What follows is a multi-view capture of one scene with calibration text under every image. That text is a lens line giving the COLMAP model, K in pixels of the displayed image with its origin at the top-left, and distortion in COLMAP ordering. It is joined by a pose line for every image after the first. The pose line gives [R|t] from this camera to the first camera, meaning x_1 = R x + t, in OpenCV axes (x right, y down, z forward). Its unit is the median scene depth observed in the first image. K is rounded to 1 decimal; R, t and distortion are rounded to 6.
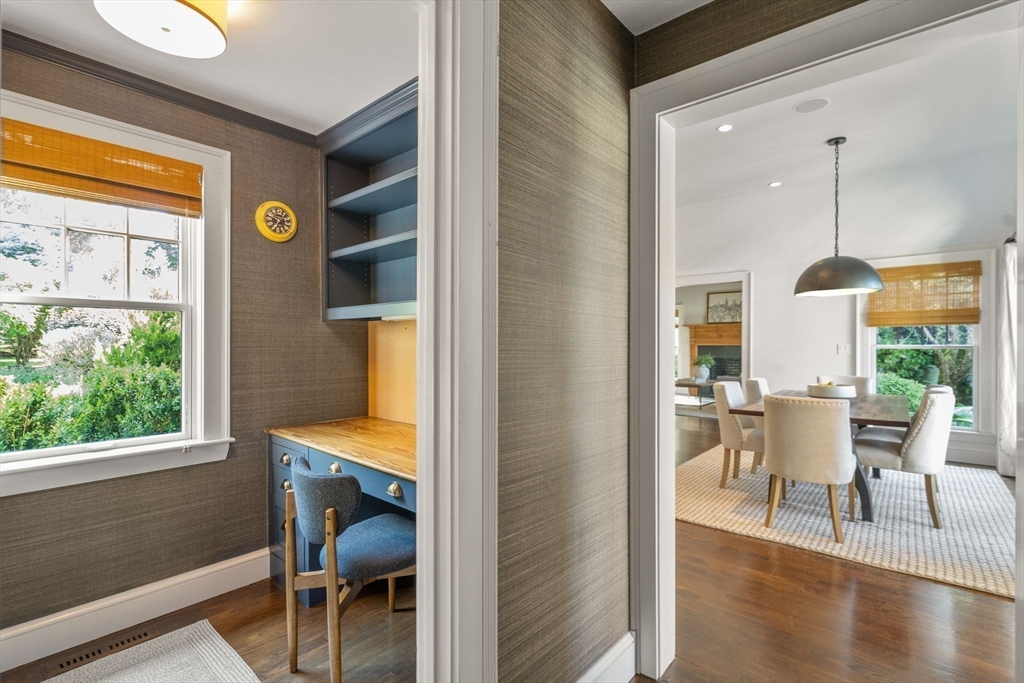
lens RADIAL K [[475.6, 0, 512.2], [0, 475.6, 344.3], [0, 0, 1]] dist [-0.001176, -0.000606]
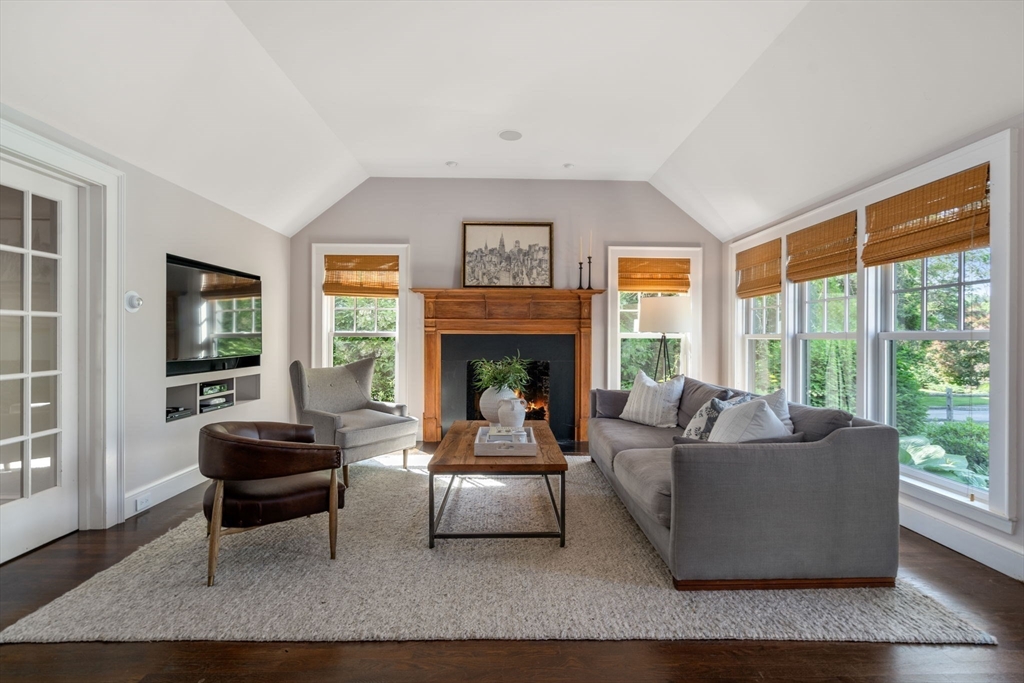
lens RADIAL K [[475.6, 0, 512.9], [0, 475.6, 340.2], [0, 0, 1]] dist [-0.001176, -0.000606]
pose [[0.744868, 0.000350, 0.667212, 0.137246], [-0.002415, 0.999995, 0.002172, 0.006982], [-0.667207, -0.003229, 0.744865, 0.625636]]
